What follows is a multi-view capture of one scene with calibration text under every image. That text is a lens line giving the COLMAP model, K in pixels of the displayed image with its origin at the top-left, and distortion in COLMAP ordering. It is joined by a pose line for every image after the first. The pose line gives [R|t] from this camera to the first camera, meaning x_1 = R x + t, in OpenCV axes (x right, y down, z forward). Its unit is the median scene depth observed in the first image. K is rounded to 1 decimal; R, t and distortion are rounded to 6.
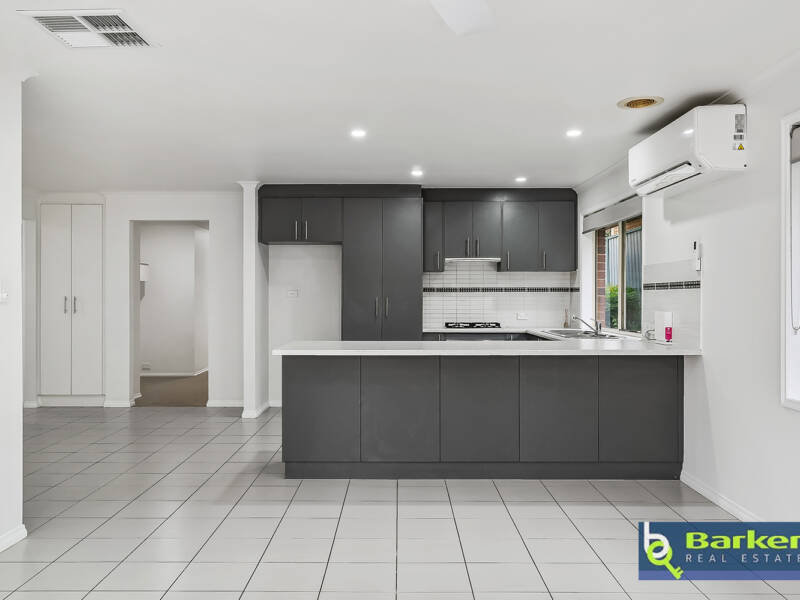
lens RADIAL K [[692.8, 0, 400.0], [0, 692.8, 300.0], [0, 0, 1]] dist [0.000655, 0.003105]
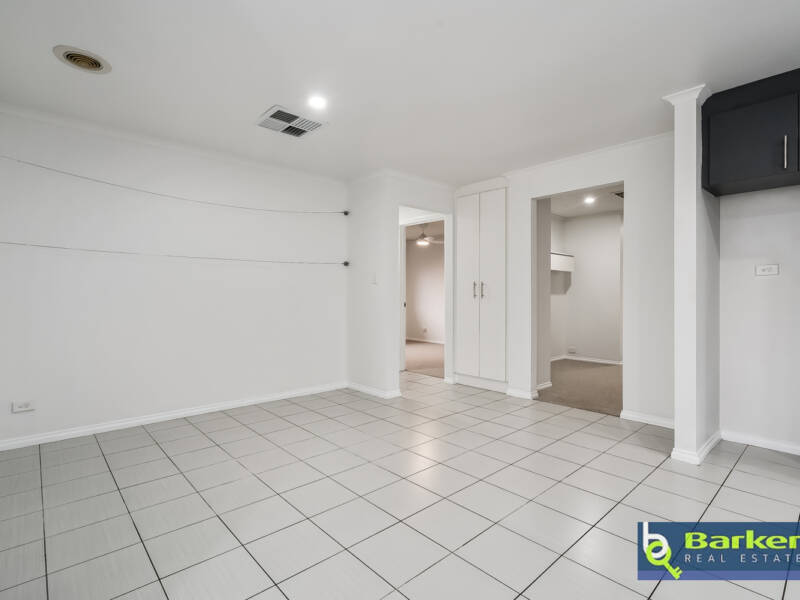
lens RADIAL K [[400.5, 0, 400.0], [0, 400.5, 300.0], [0, 0, 1]] dist [-0.001881, -0.000774]
pose [[0.674731, 0.003350, -0.738056, -0.112744], [-0.000541, 0.999992, 0.004045, 0.019278], [0.738064, -0.002330, 0.674727, 0.508821]]
